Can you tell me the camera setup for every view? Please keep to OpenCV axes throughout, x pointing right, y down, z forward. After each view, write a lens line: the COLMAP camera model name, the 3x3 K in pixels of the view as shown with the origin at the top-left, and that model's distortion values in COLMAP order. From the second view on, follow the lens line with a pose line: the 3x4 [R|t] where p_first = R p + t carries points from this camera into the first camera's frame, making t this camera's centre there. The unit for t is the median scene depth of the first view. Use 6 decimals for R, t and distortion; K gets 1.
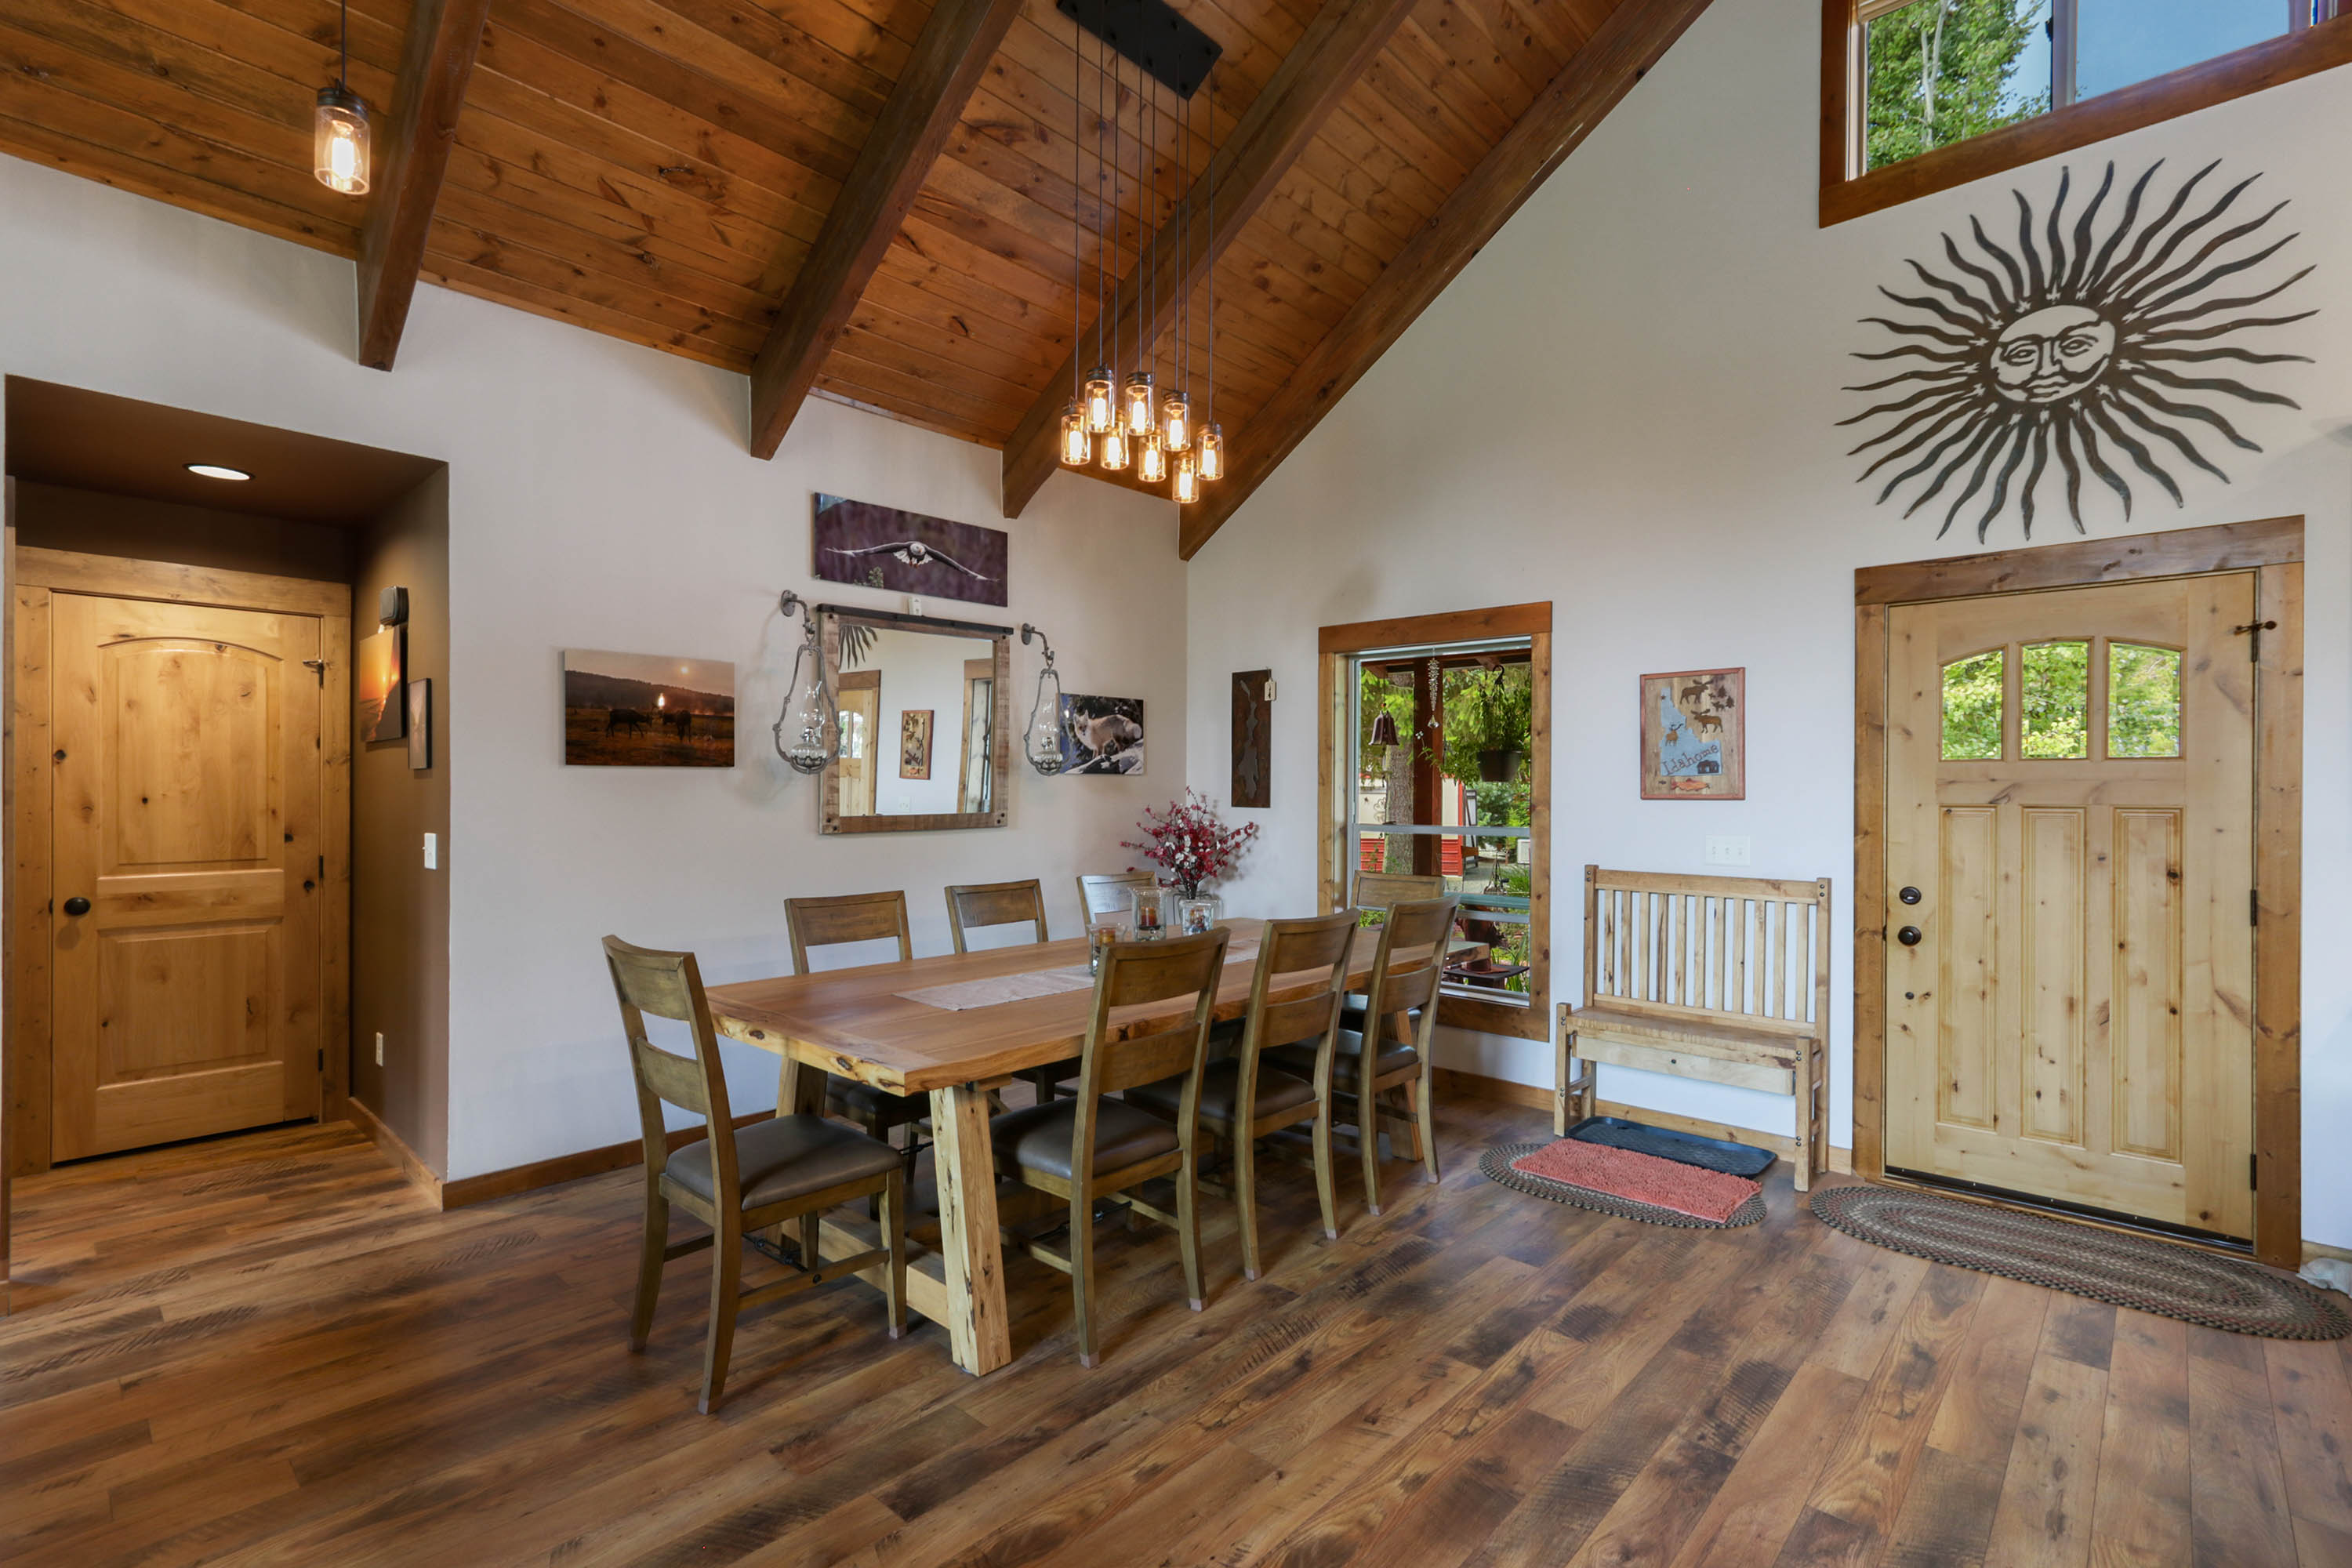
lens RADIAL K [[1084.2, 0, 1146.2], [0, 1084.2, 791.8], [0, 0, 1]] dist [-0.002659, 0.004549]
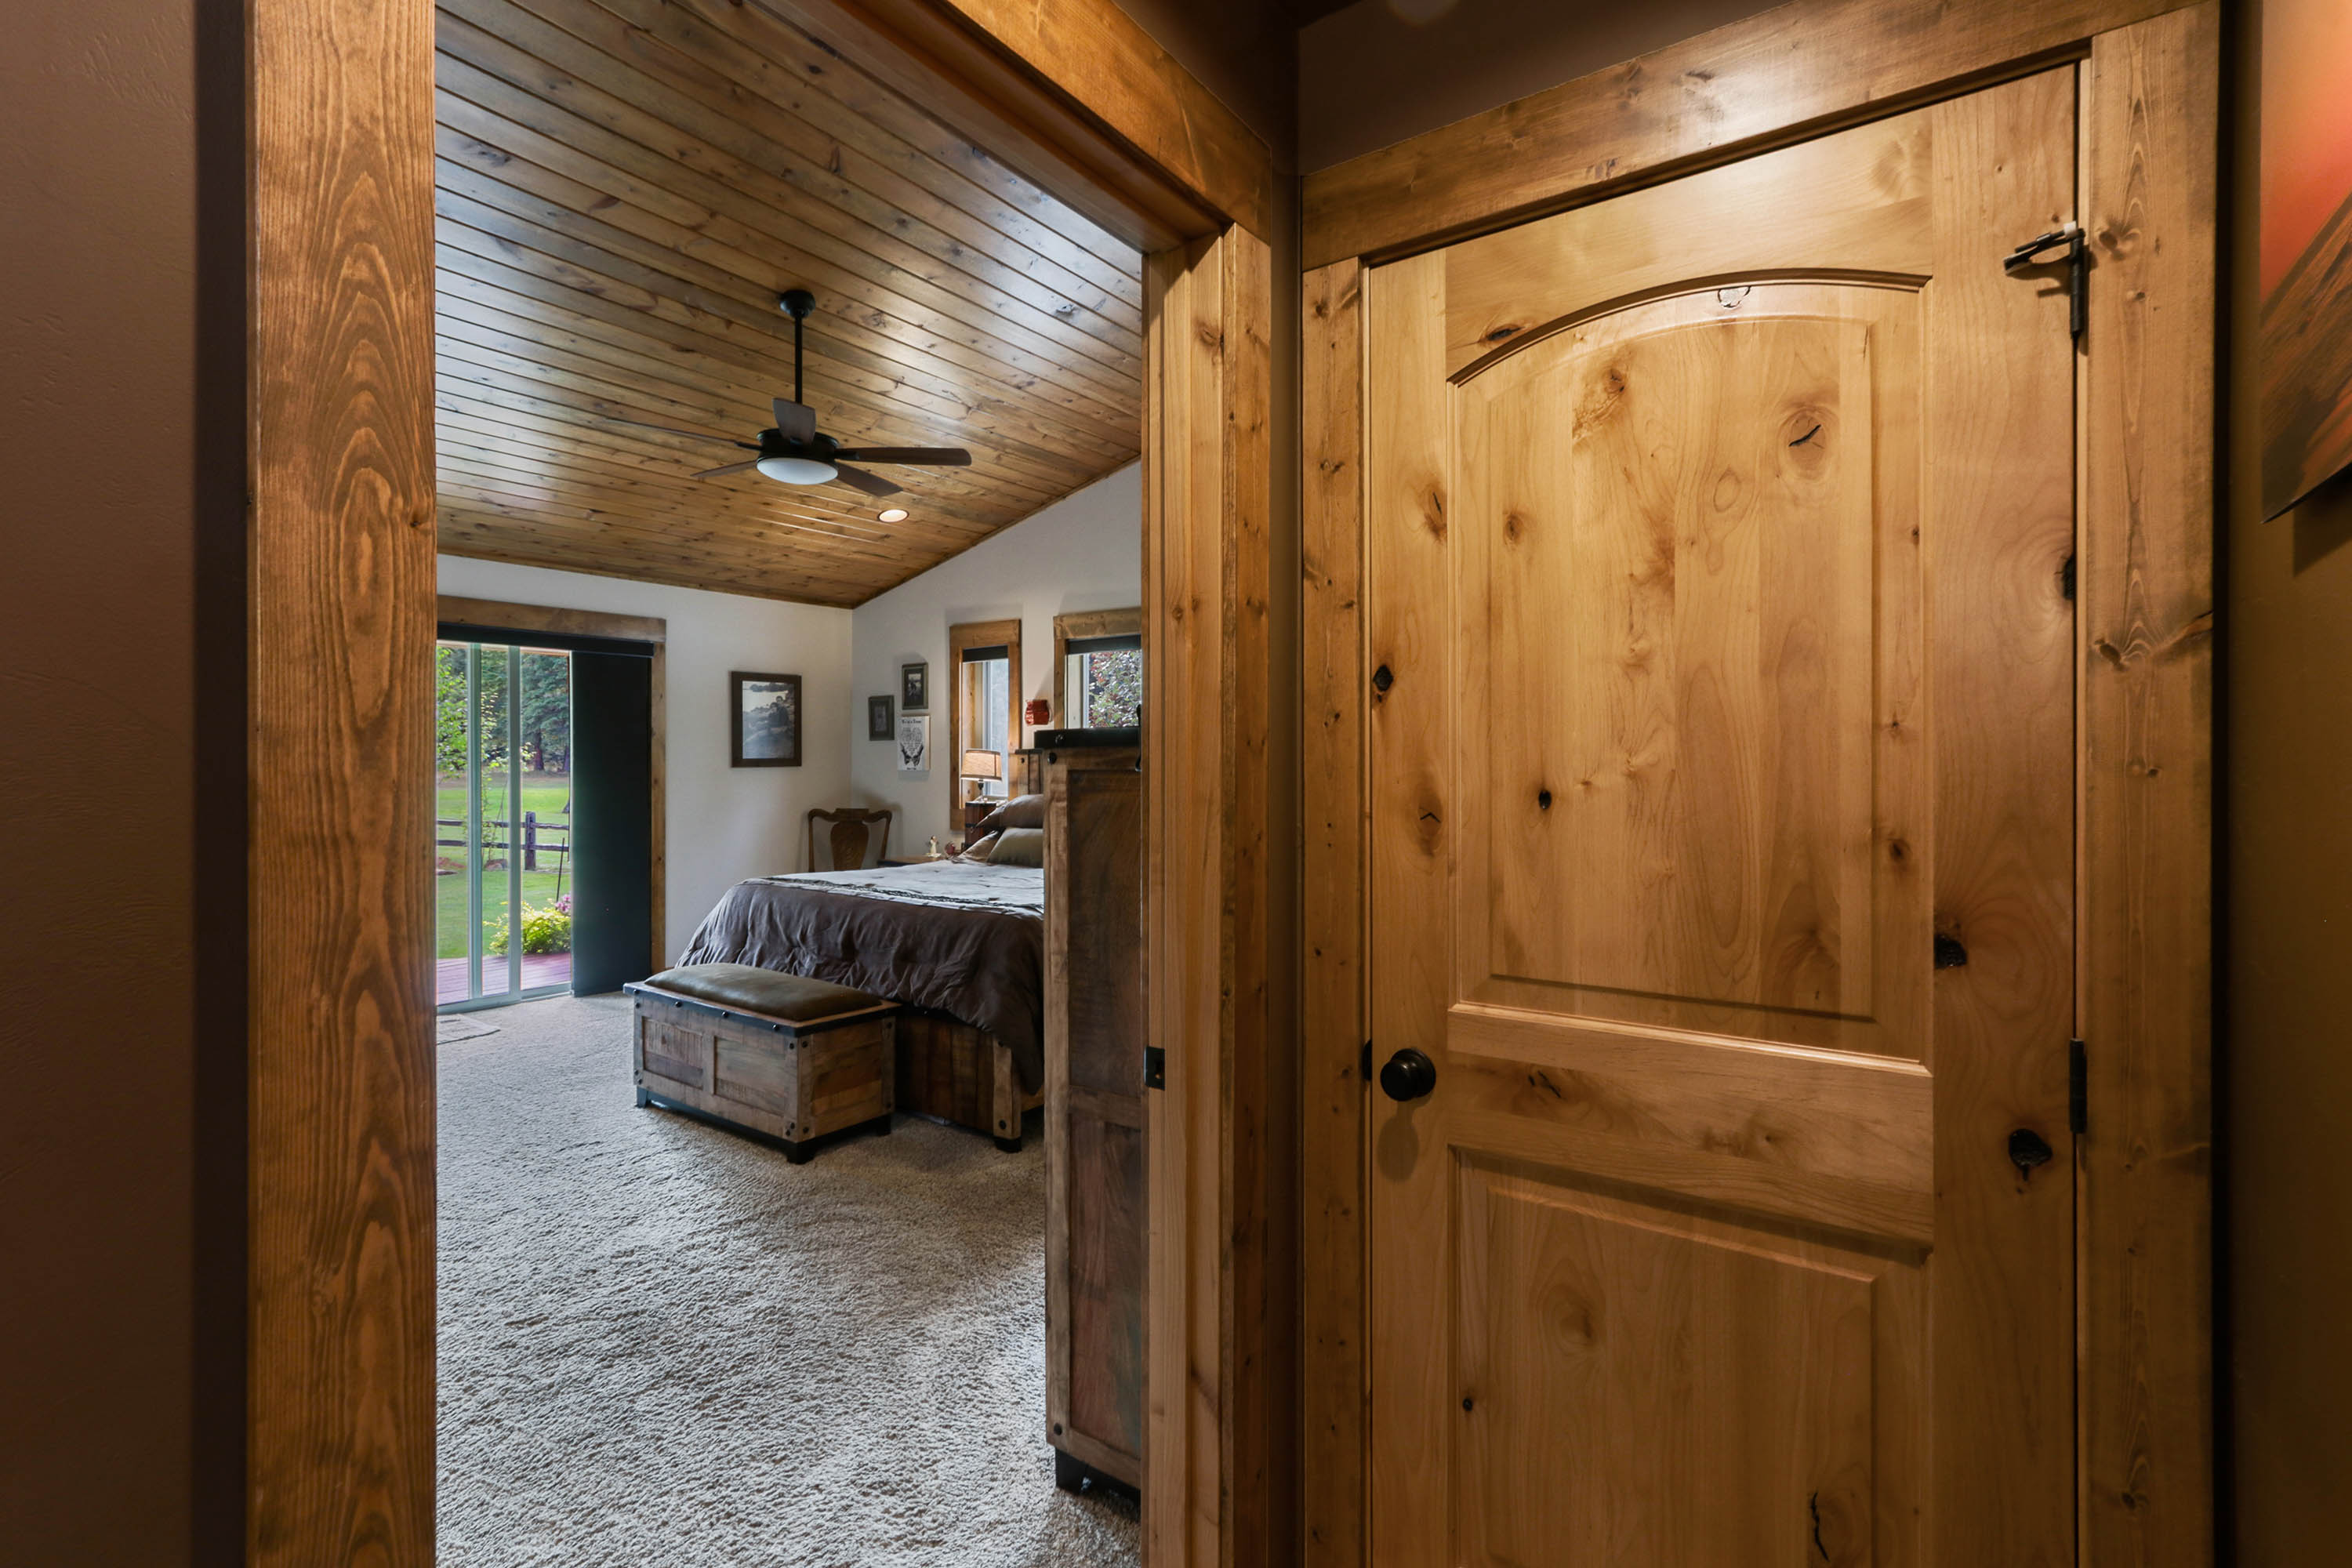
lens RADIAL K [[1084.2, 0, 1169.1], [0, 1084.2, 766.2], [0, 0, 1]] dist [-0.002659, 0.004549]
pose [[0.136831, 0.001438, -0.990593, -0.601779], [-0.003390, 0.999994, 0.000983, -0.002442], [0.990589, 0.003223, 0.136835, 0.839608]]
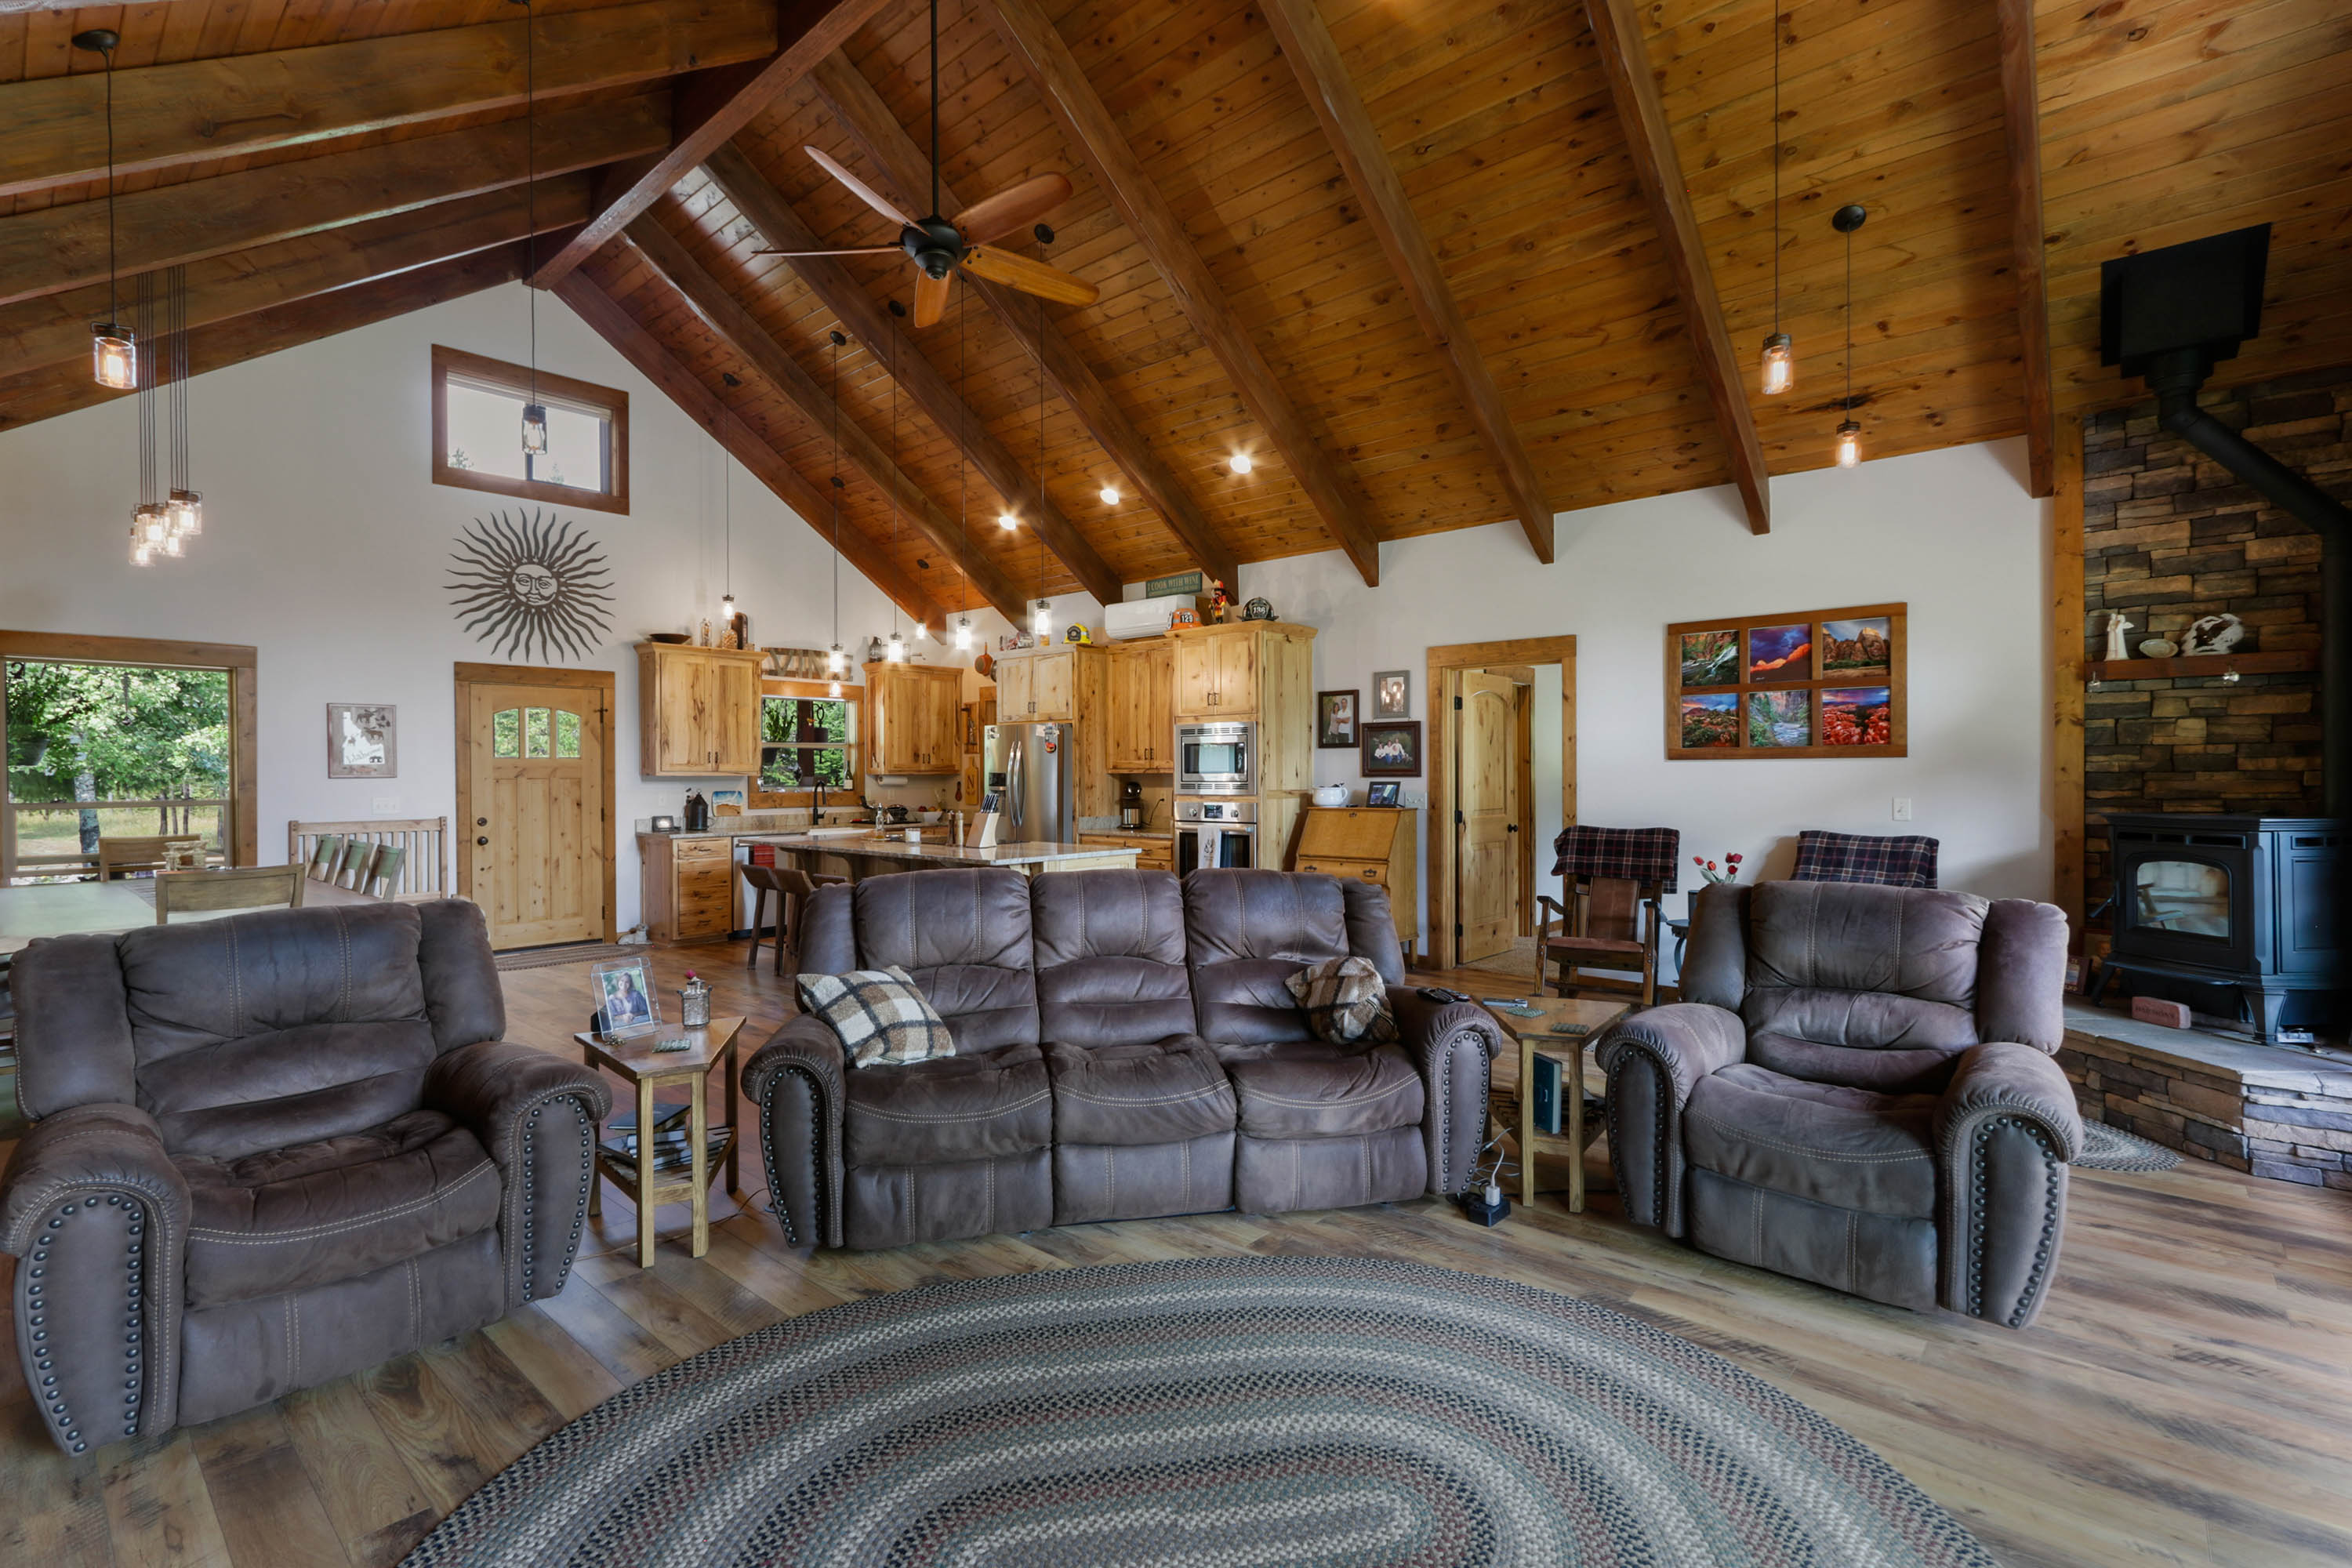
lens RADIAL K [[1084.2, 0, 1140.6], [0, 1084.2, 772.1], [0, 0, 1]] dist [-0.002659, 0.004549]
pose [[-0.010915, -0.007259, 0.999914, -1.338847], [0.005269, 0.999959, 0.007317, -0.009305], [-0.999927, 0.005348, -0.010877, -0.242692]]
